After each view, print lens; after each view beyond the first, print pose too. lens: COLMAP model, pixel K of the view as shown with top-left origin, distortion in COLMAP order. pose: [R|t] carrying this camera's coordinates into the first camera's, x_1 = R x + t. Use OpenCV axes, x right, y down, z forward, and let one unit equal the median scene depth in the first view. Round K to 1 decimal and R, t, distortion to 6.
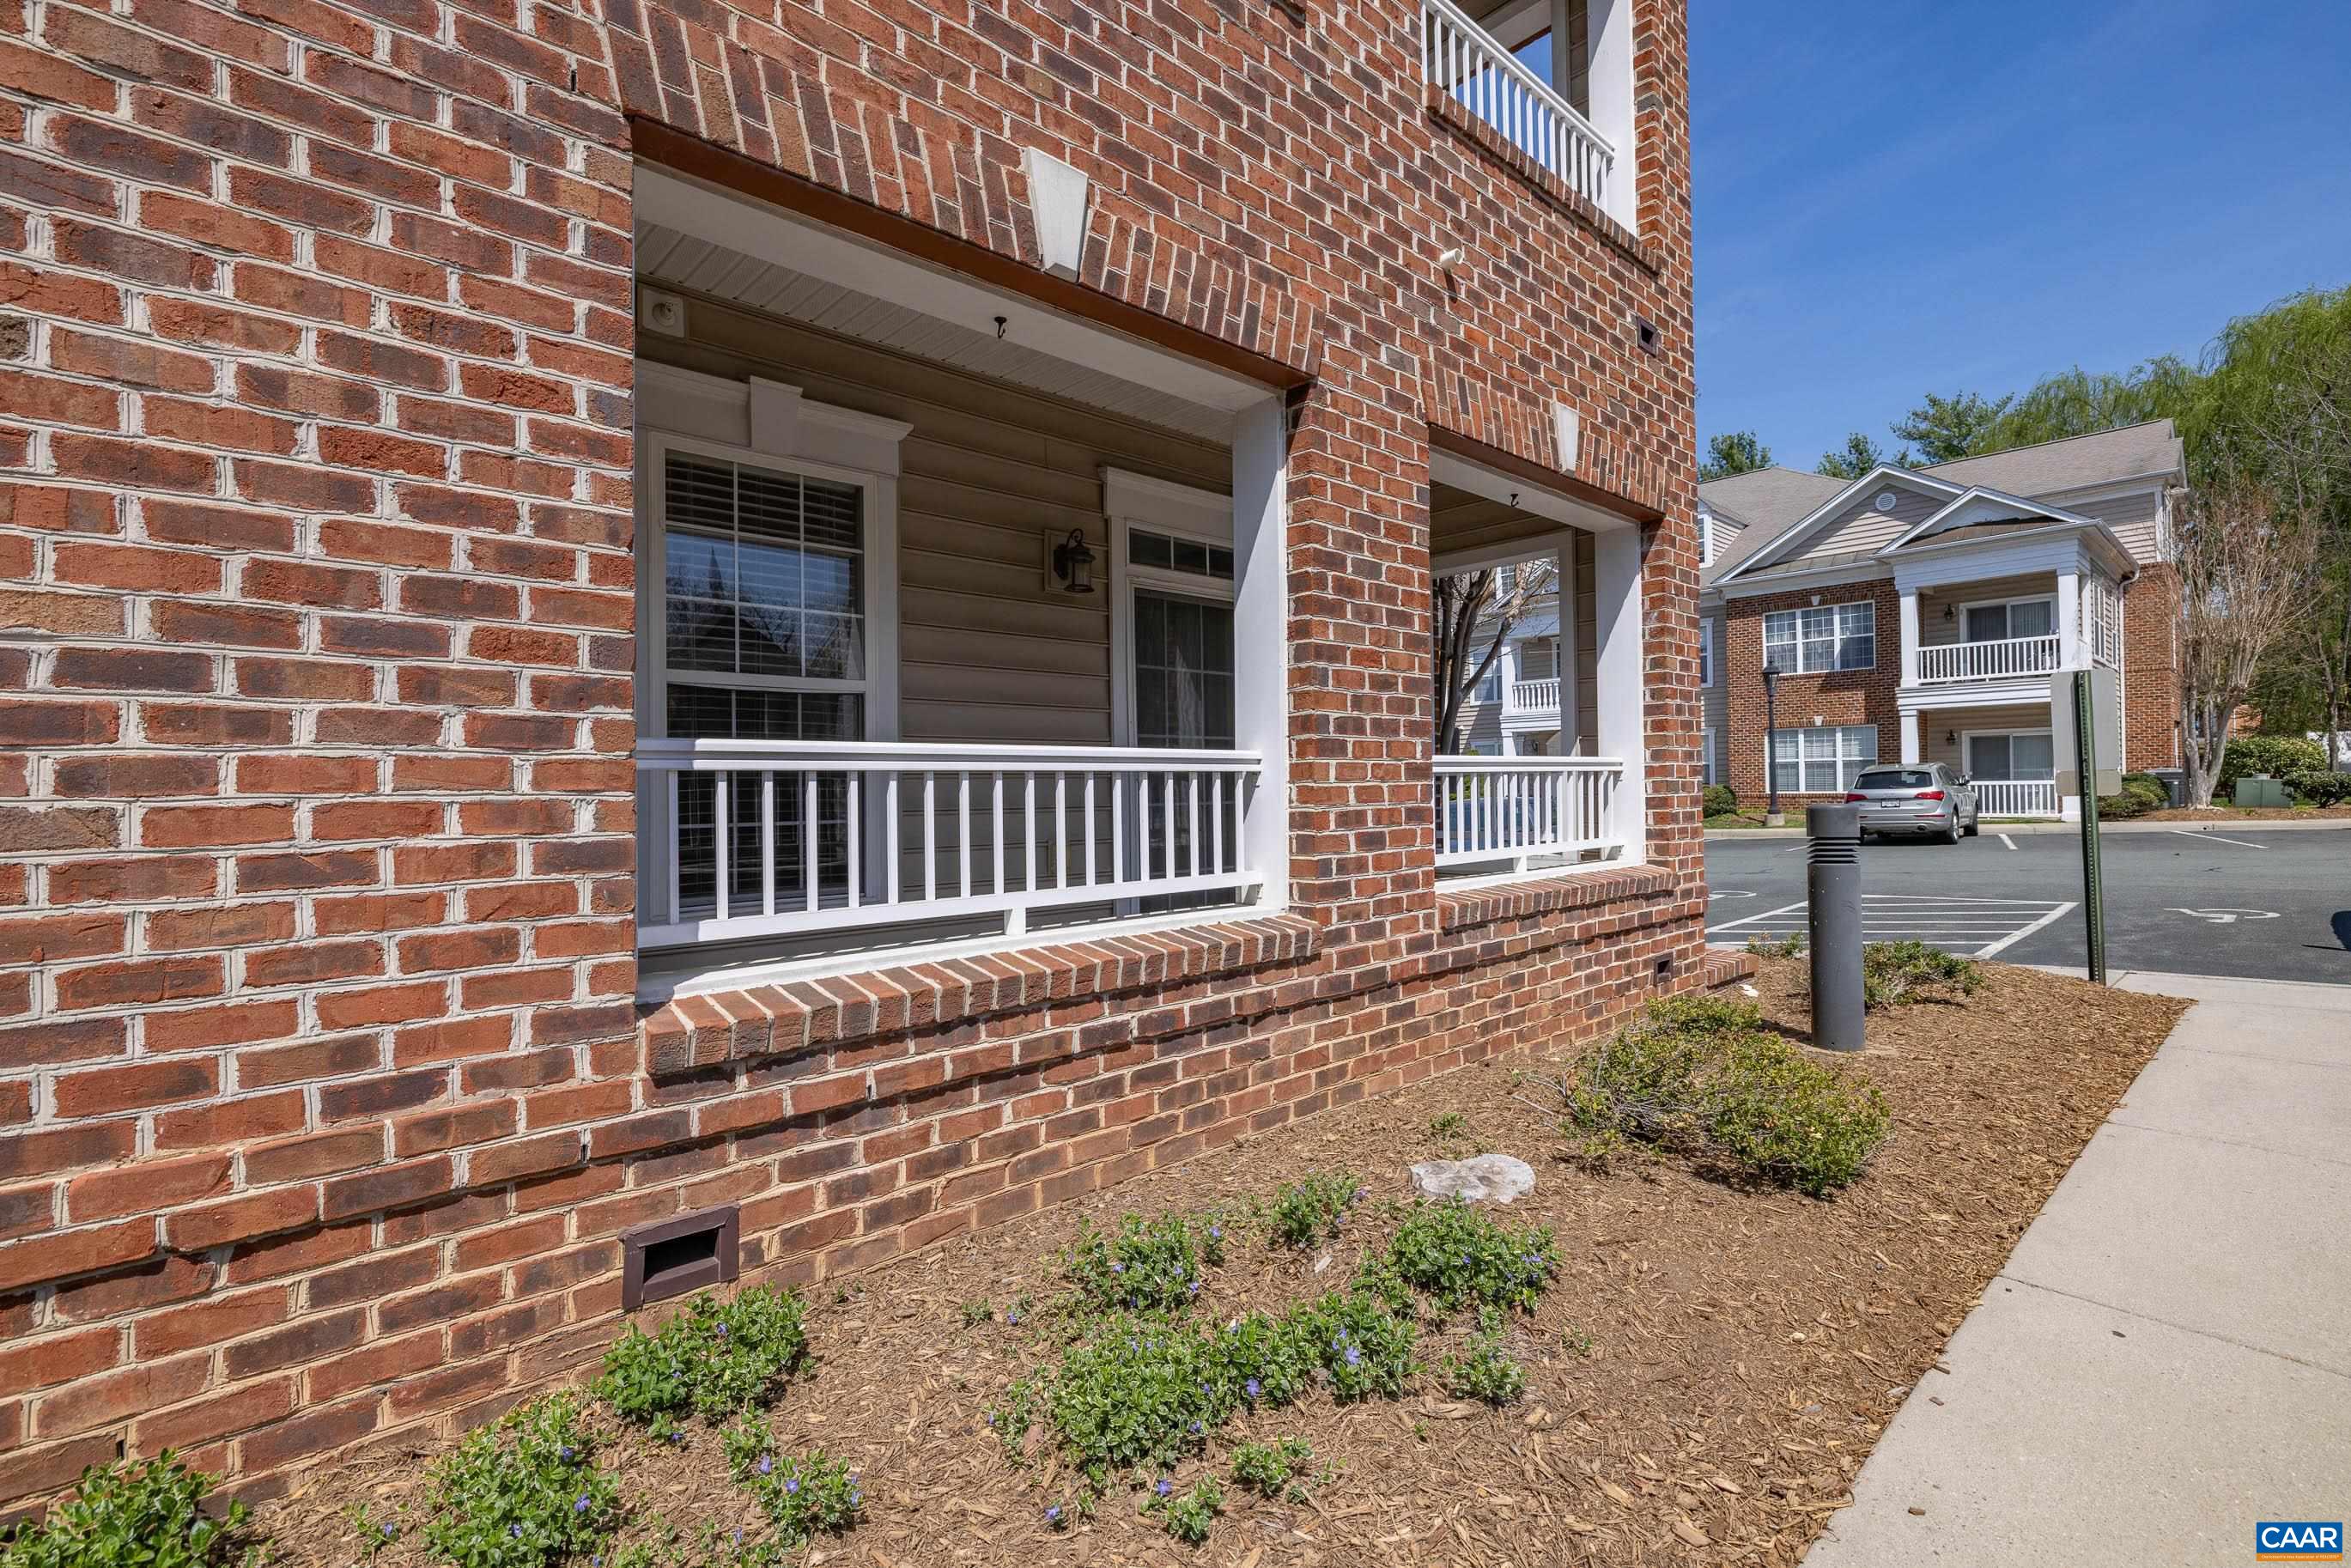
lens RADIAL K [[1053.8, 0, 1177.7], [0, 1053.8, 779.3], [0, 0, 1]] dist [-0.003831, 0.001890]
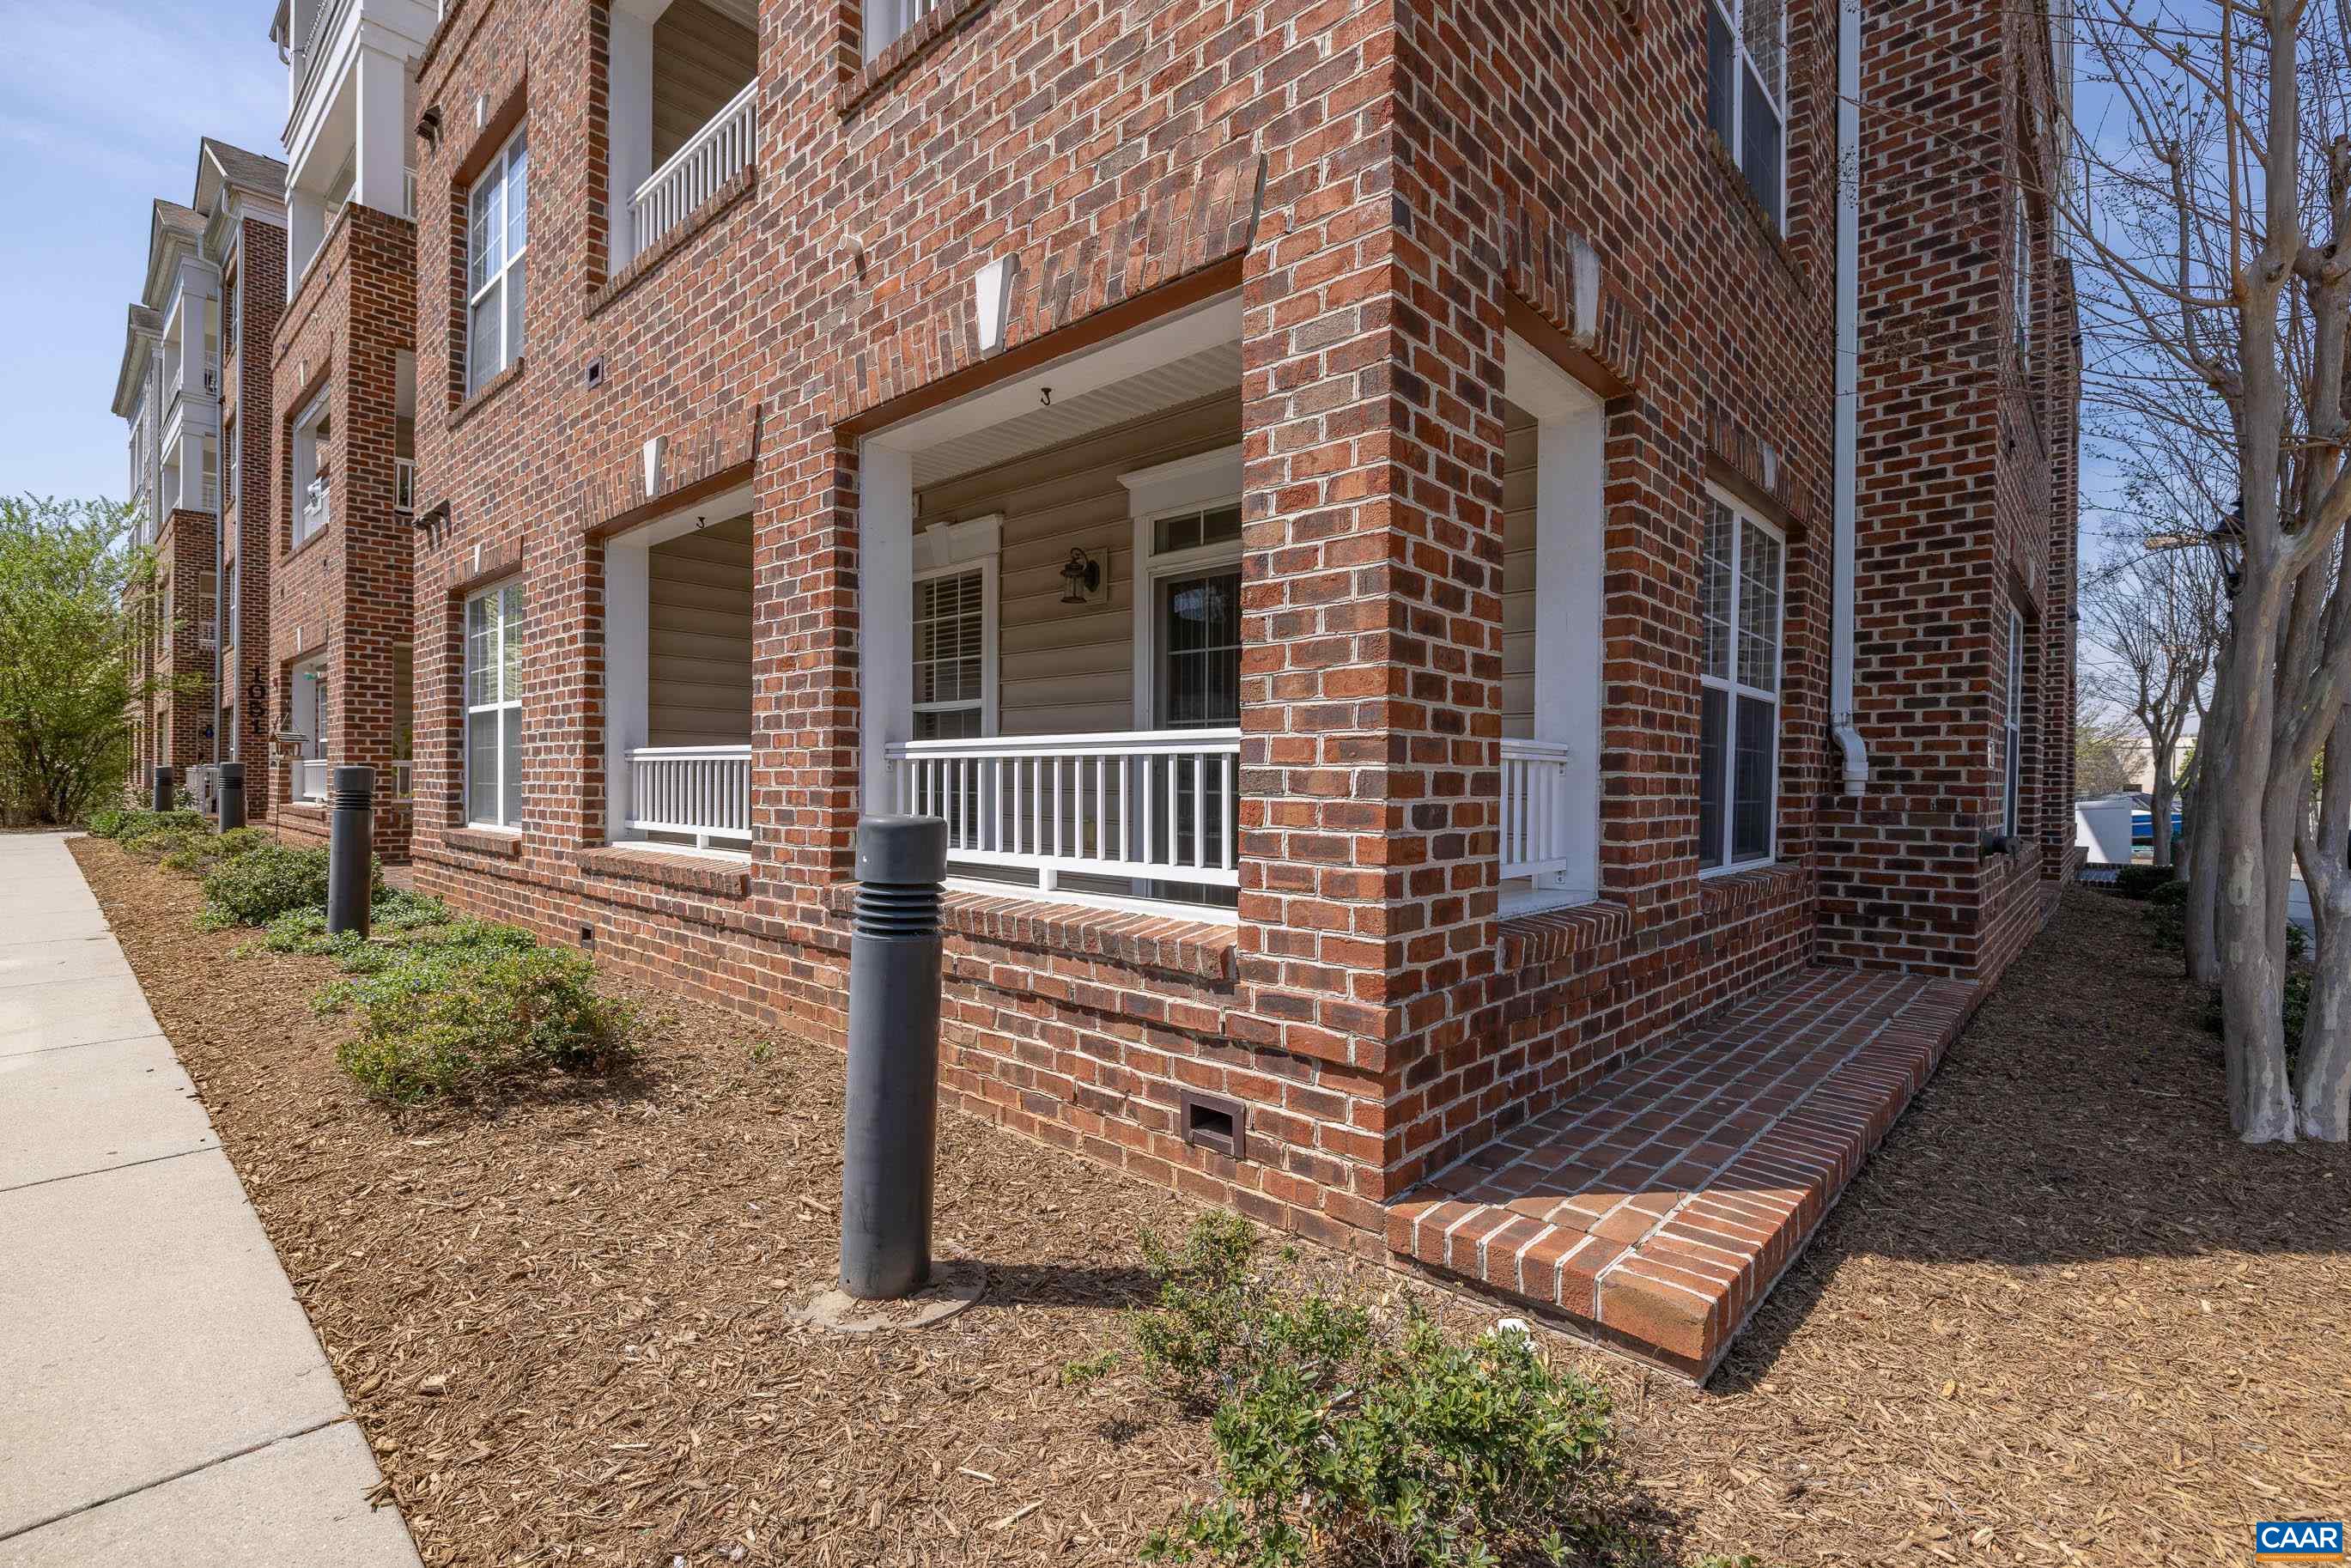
lens RADIAL K [[1053.8, 0, 1177.7], [0, 1053.8, 779.3], [0, 0, 1]] dist [-0.003831, 0.001890]
pose [[0.089731, 0.014768, -0.995857, 1.356058], [-0.001491, 0.999891, 0.014693, -0.002448], [0.995965, 0.000166, 0.089743, 1.282945]]
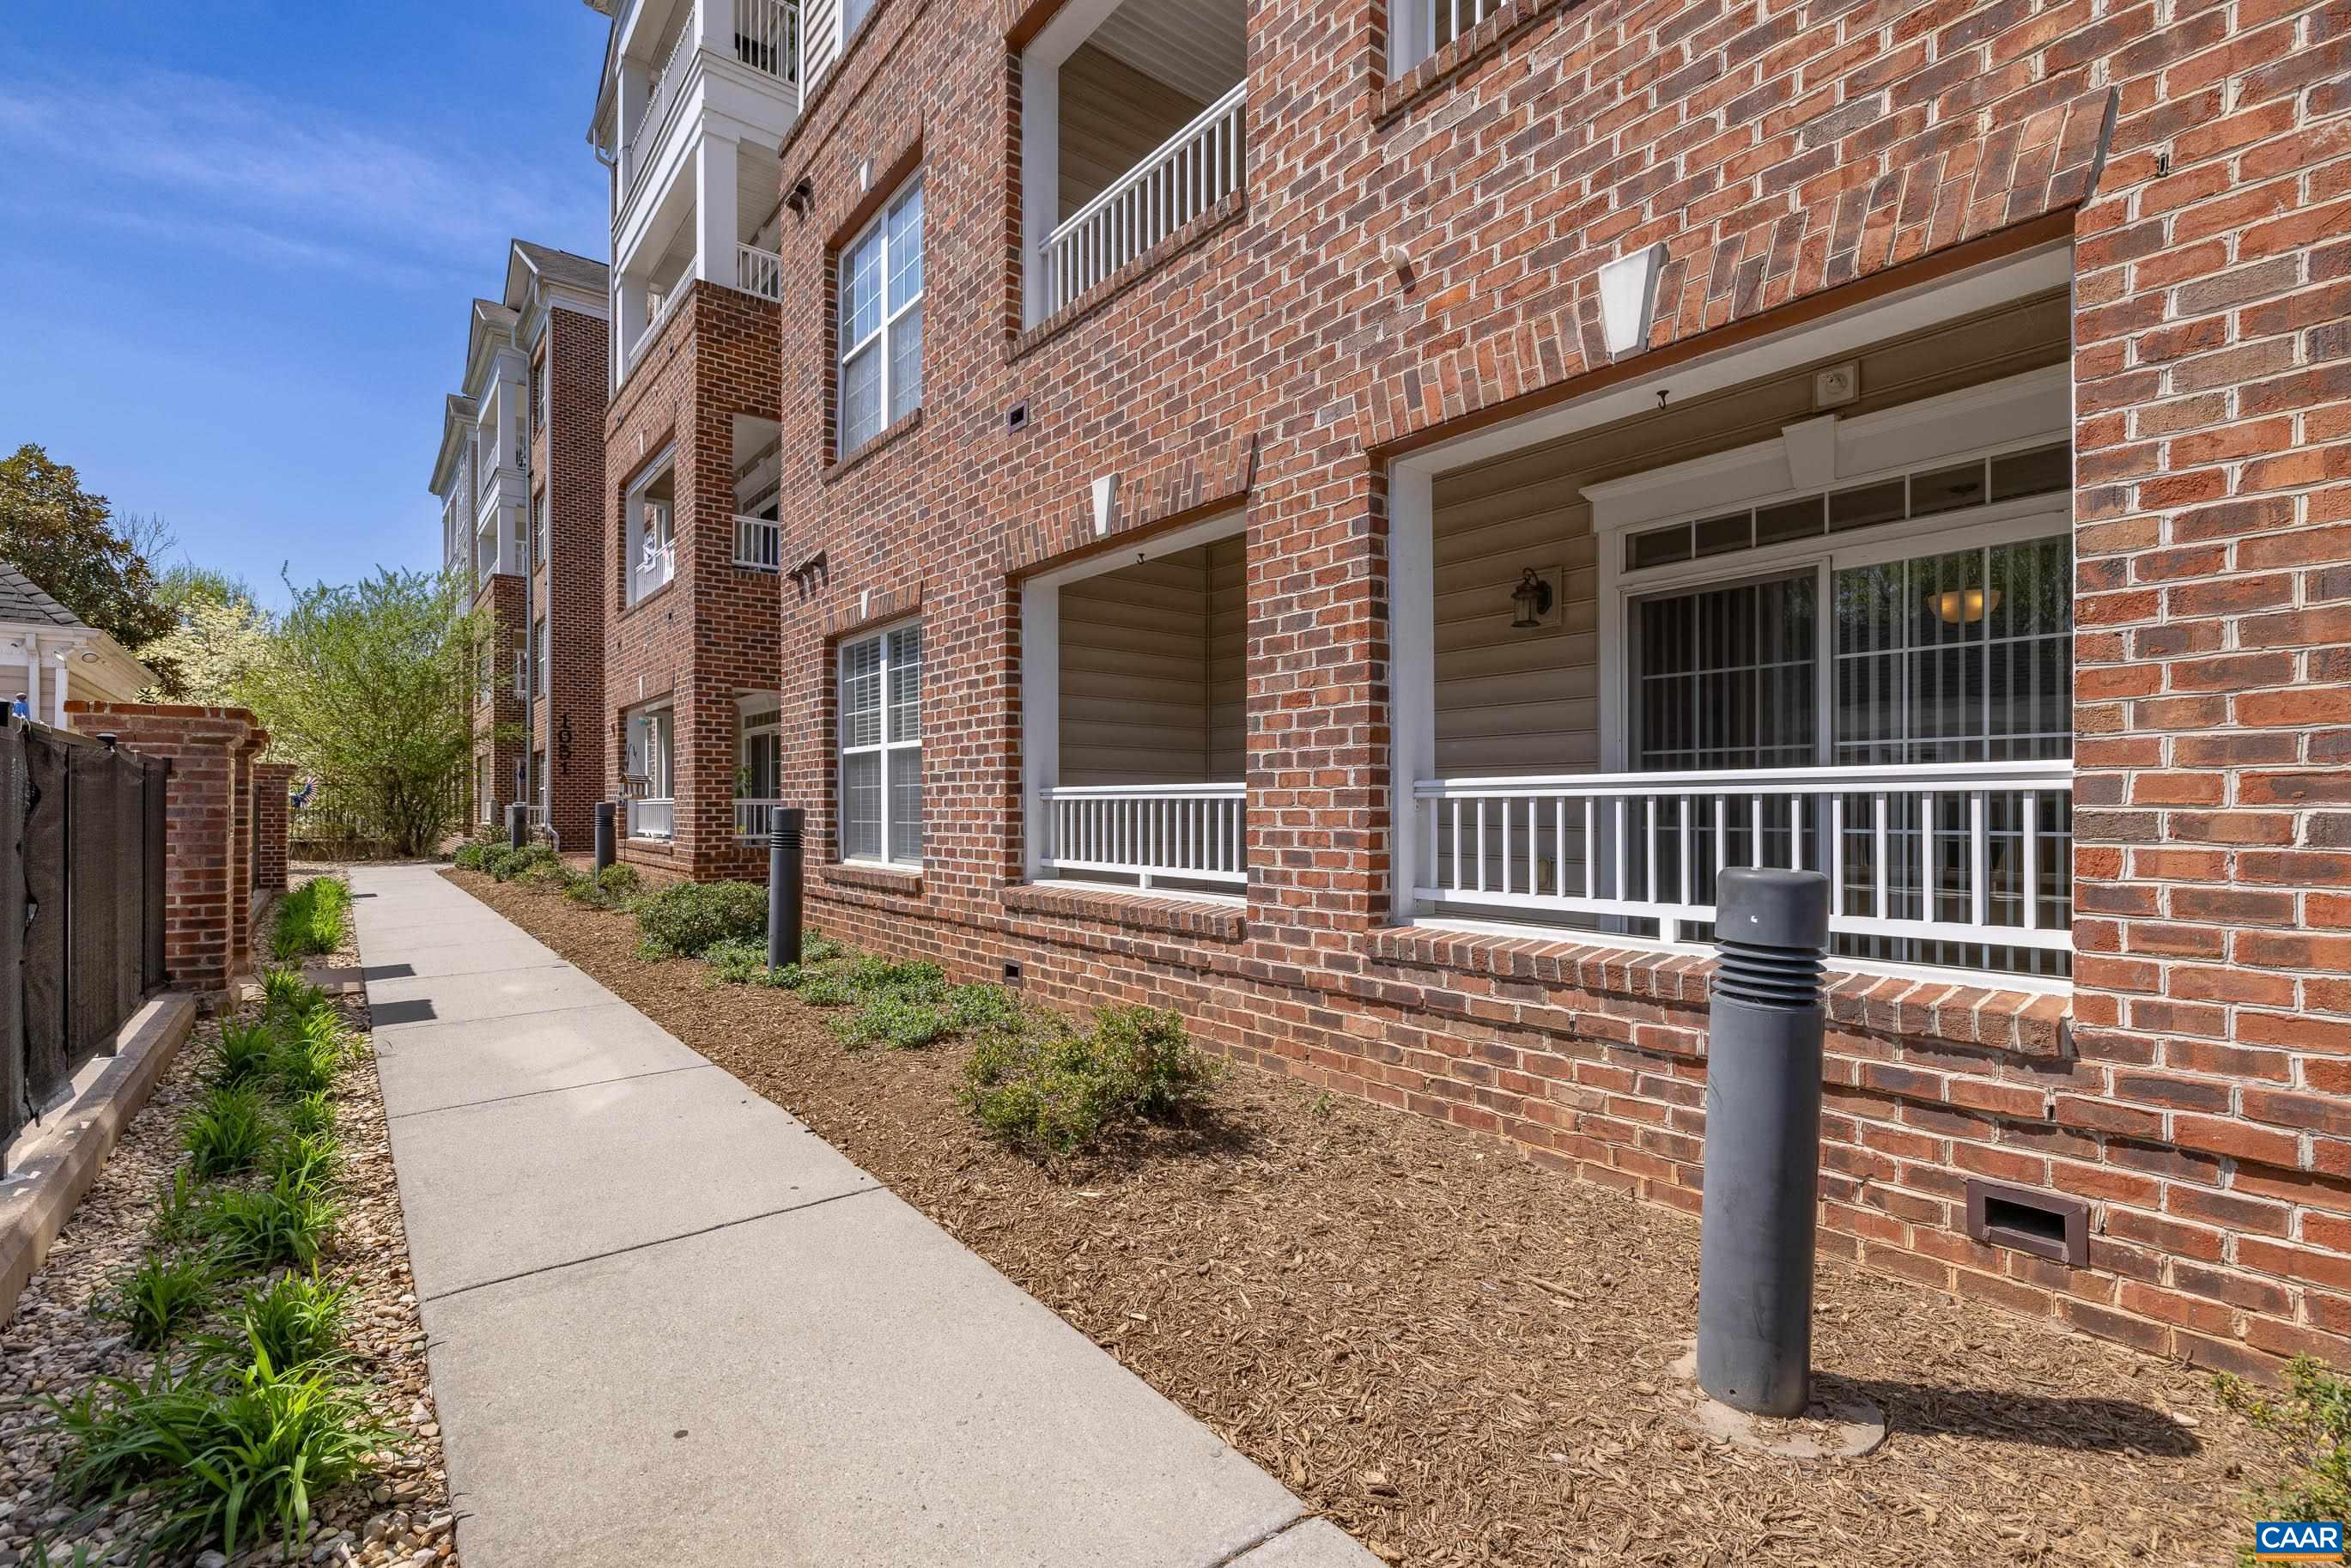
lens RADIAL K [[1069.1, 0, 1166.9], [0, 1069.1, 809.2], [0, 0, 1]] dist [-0.005785, 0.001875]
pose [[-0.077953, 0.015658, -0.996834, 1.305082], [0.008960, 0.999847, 0.015004, -0.013999], [0.996917, -0.007762, -0.078082, 0.911547]]
